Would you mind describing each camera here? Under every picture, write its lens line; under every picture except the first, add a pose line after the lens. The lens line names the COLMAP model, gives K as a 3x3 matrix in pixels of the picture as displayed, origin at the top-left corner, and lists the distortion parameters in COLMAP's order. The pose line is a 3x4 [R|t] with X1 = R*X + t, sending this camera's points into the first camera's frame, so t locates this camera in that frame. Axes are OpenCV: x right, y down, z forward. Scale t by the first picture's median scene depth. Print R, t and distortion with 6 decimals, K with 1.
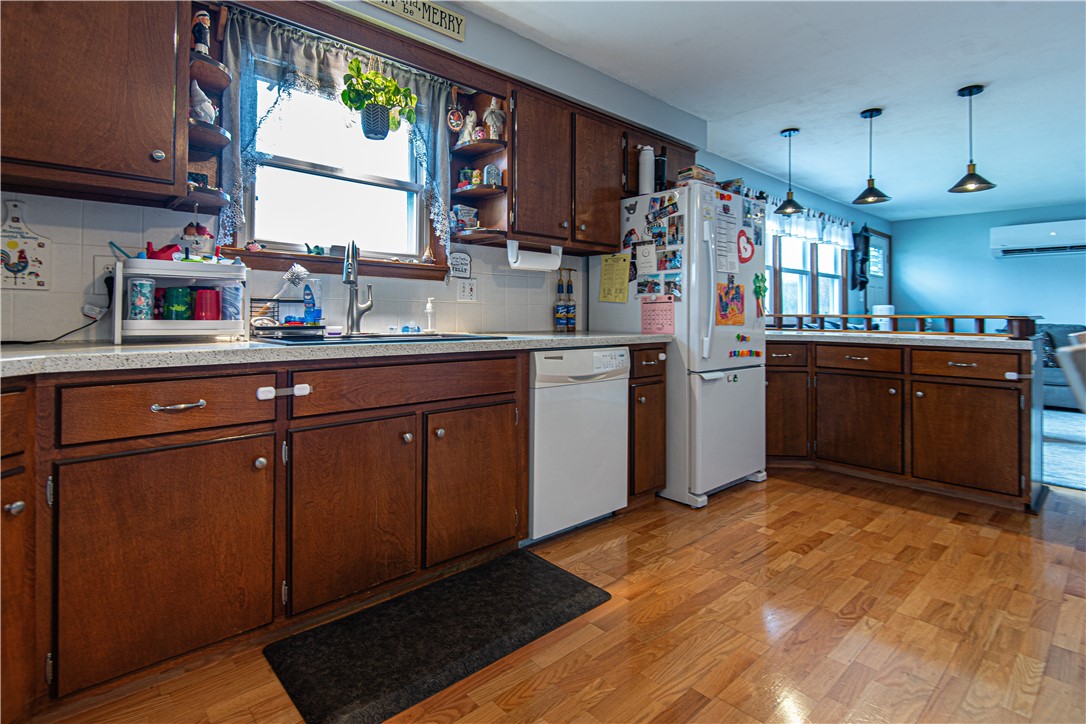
lens RADIAL K [[541.5, 0, 555.2], [0, 541.5, 309.5], [0, 0, 1]] dist [0.009898, -0.003342]
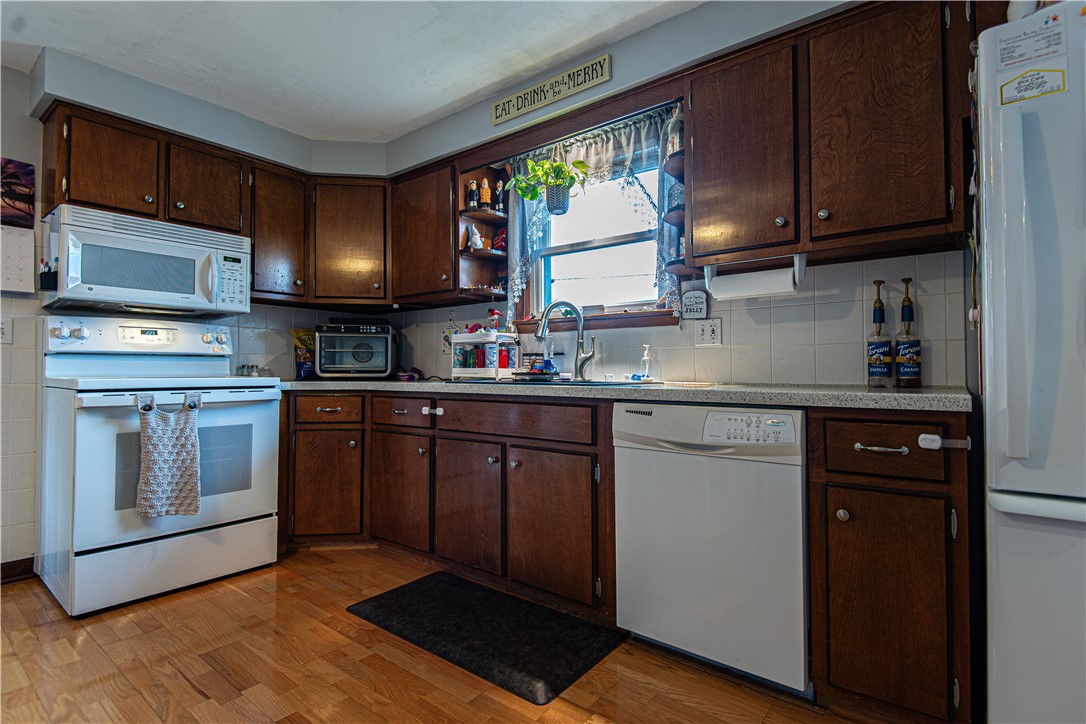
lens RADIAL K [[541.5, 0, 544.7], [0, 541.5, 362.3], [0, 0, 1]] dist [0.009898, -0.003342]
pose [[0.141841, -0.023800, -0.989603, 0.777866], [0.011157, 0.999686, -0.022443, 0.032327], [0.989827, -0.007857, 0.142062, 0.760445]]
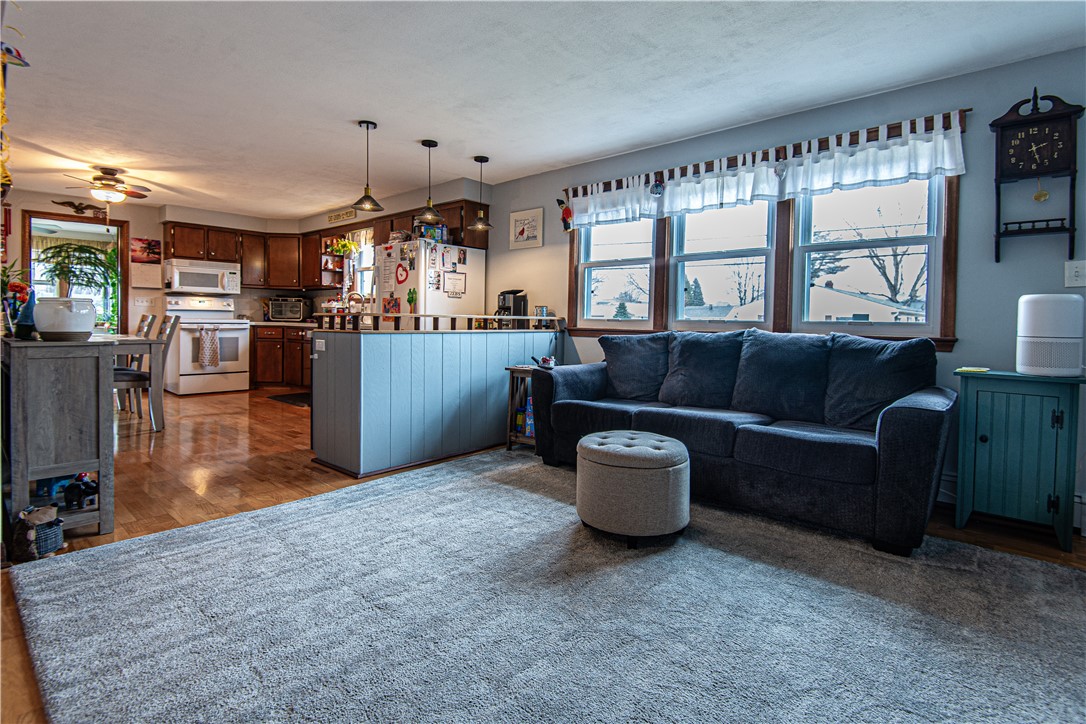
lens RADIAL K [[541.5, 0, 543.3], [0, 541.5, 332.7], [0, 0, 1]] dist [0.009898, -0.003342]
pose [[0.078131, 0.019355, -0.996755, 2.740774], [-0.005099, 0.999806, 0.019014, 0.037487], [0.996930, 0.003597, 0.078214, 1.783502]]
